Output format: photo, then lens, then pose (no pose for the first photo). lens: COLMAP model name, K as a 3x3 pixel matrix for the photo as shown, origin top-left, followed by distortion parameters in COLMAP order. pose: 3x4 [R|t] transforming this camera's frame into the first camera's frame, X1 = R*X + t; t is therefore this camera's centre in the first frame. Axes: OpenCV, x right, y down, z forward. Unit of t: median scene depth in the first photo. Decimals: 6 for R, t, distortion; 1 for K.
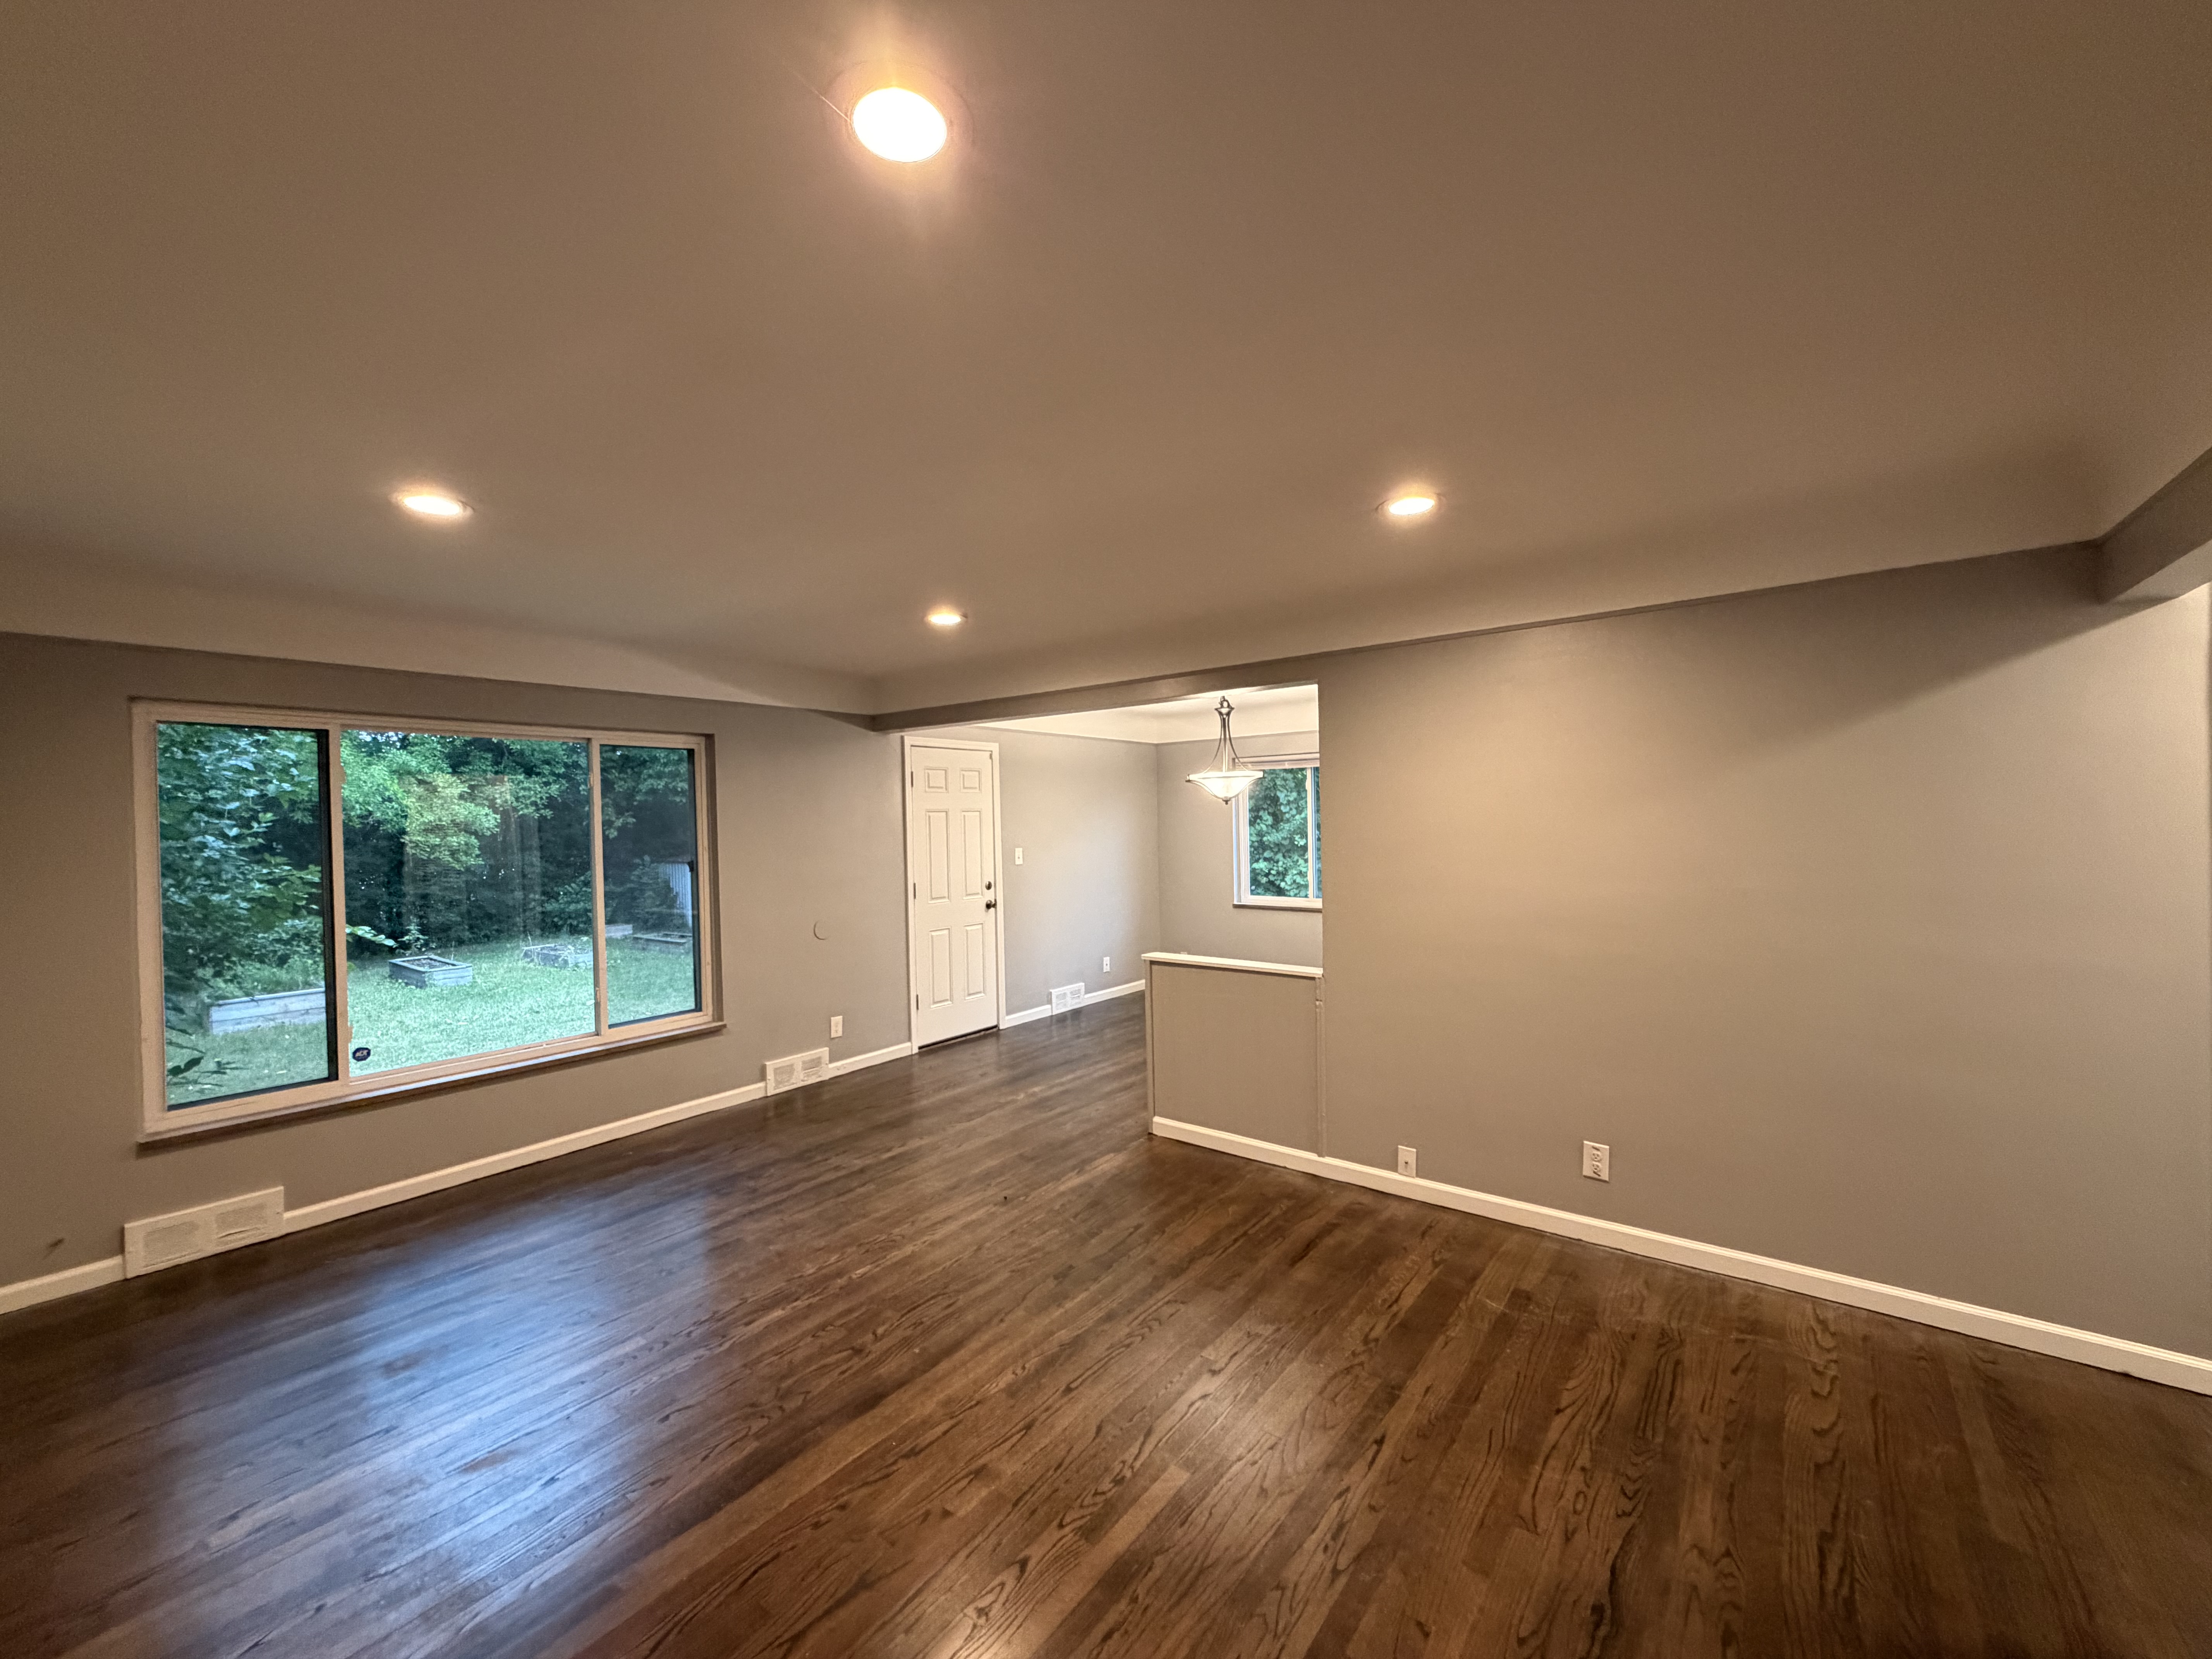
lens RADIAL K [[878.4, 0, 1097.7], [0, 878.4, 837.0], [0, 0, 1]] dist [0.001747, -0.000073]
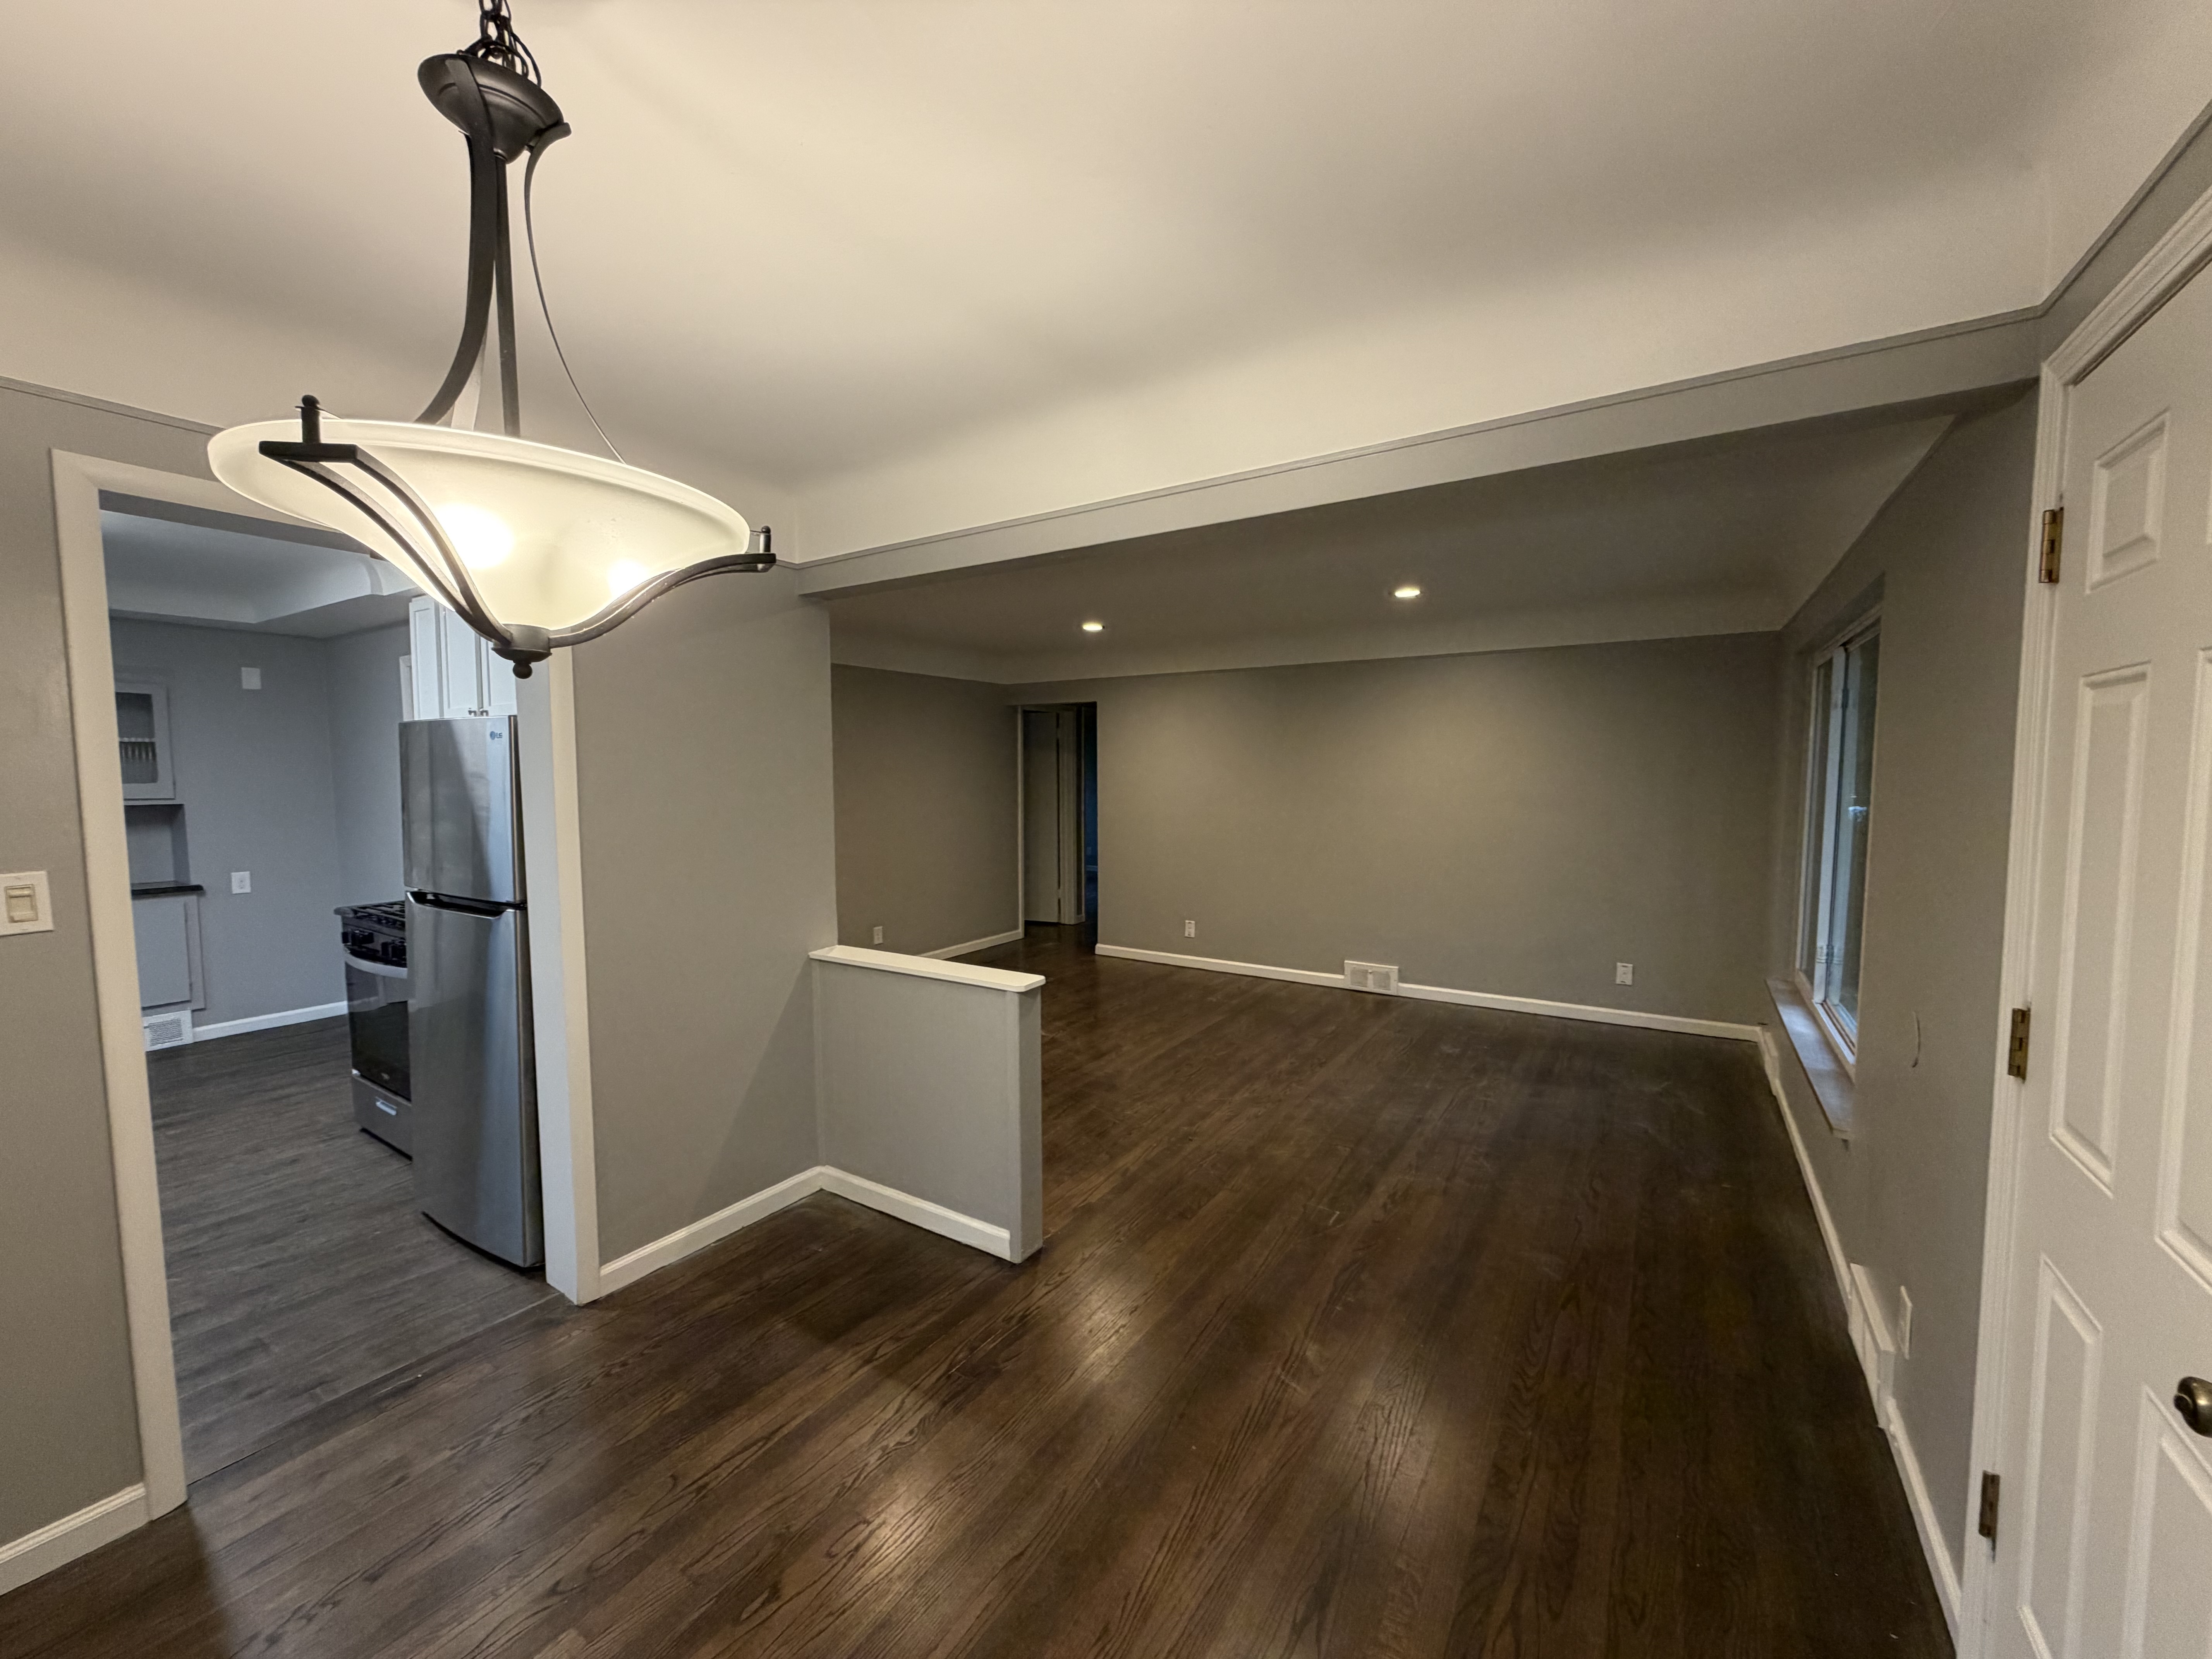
lens RADIAL K [[878.4, 0, 1093.0], [0, 878.4, 827.3], [0, 0, 1]] dist [0.001747, -0.000073]
pose [[-0.995787, 0.031295, -0.086187, 0.068580], [0.023646, 0.995806, 0.088383, -0.029206], [0.088591, 0.085973, -0.992351, 1.645872]]
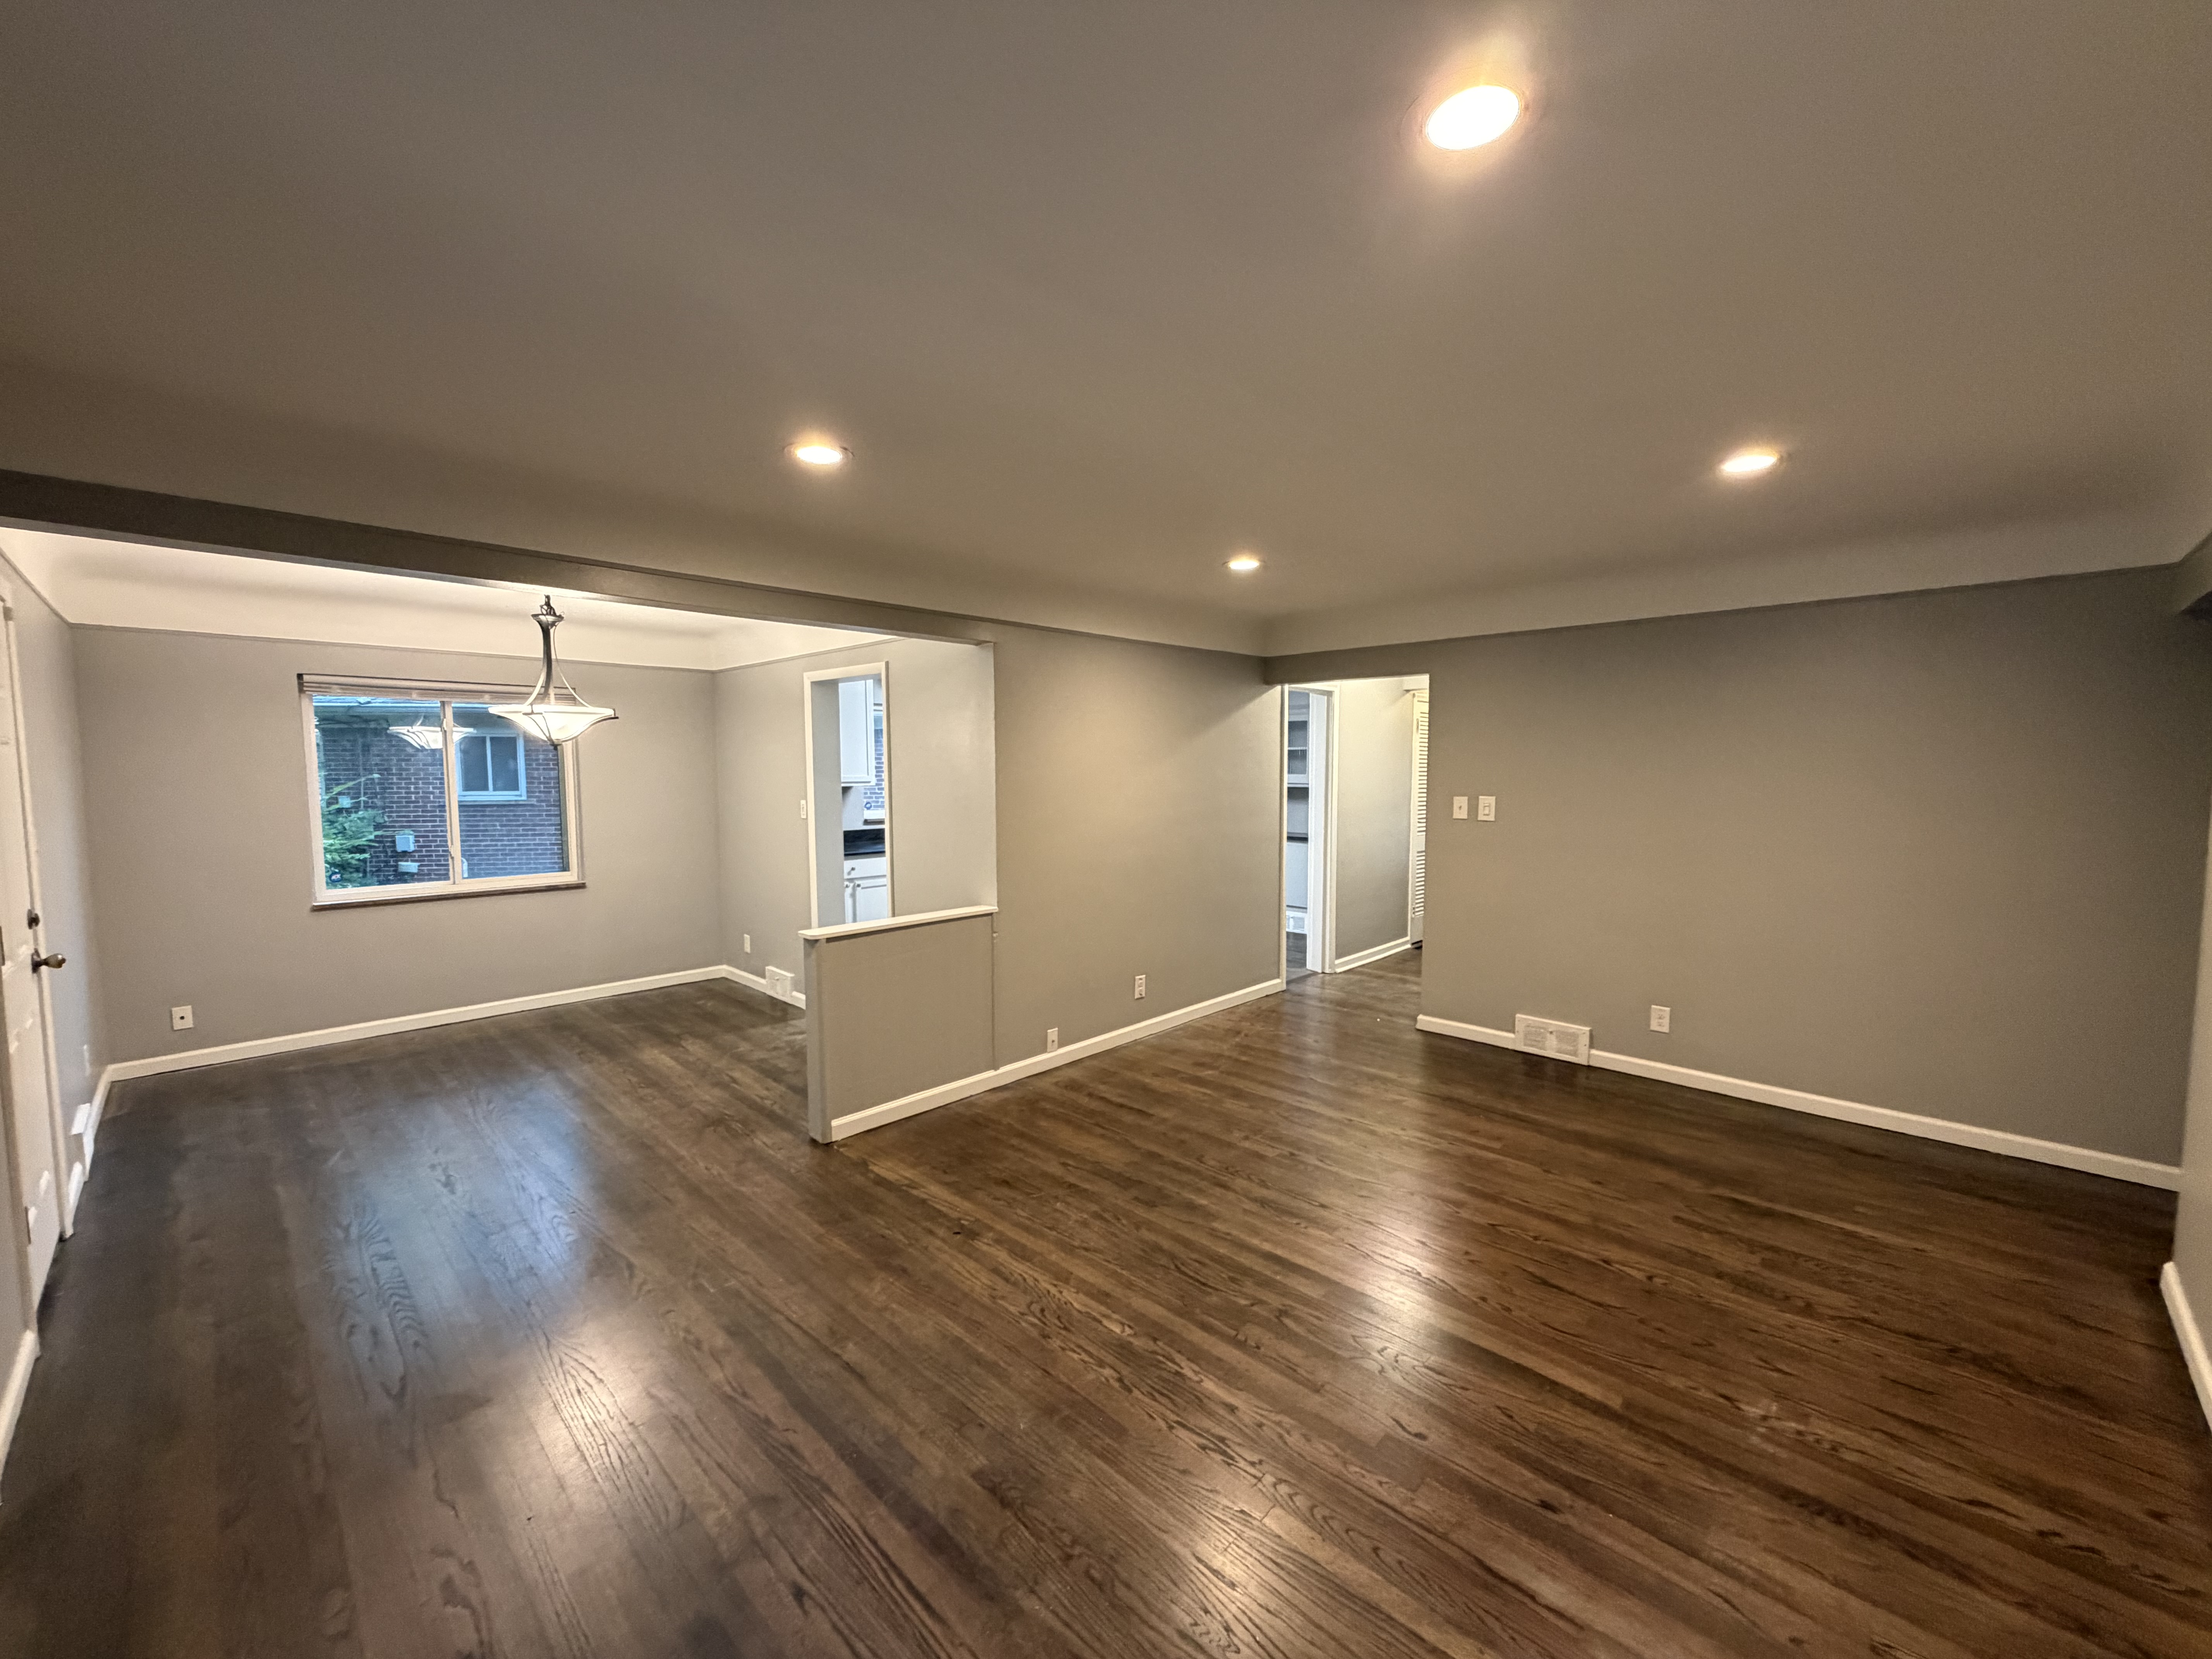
lens RADIAL K [[878.4, 0, 1098.9], [0, 878.4, 838.2], [0, 0, 1]] dist [0.001747, -0.000073]
pose [[0.107799, -0.061051, 0.992296, -0.732785], [0.020362, 0.998039, 0.059193, 0.002980], [-0.993964, 0.013824, 0.108830, 0.655365]]
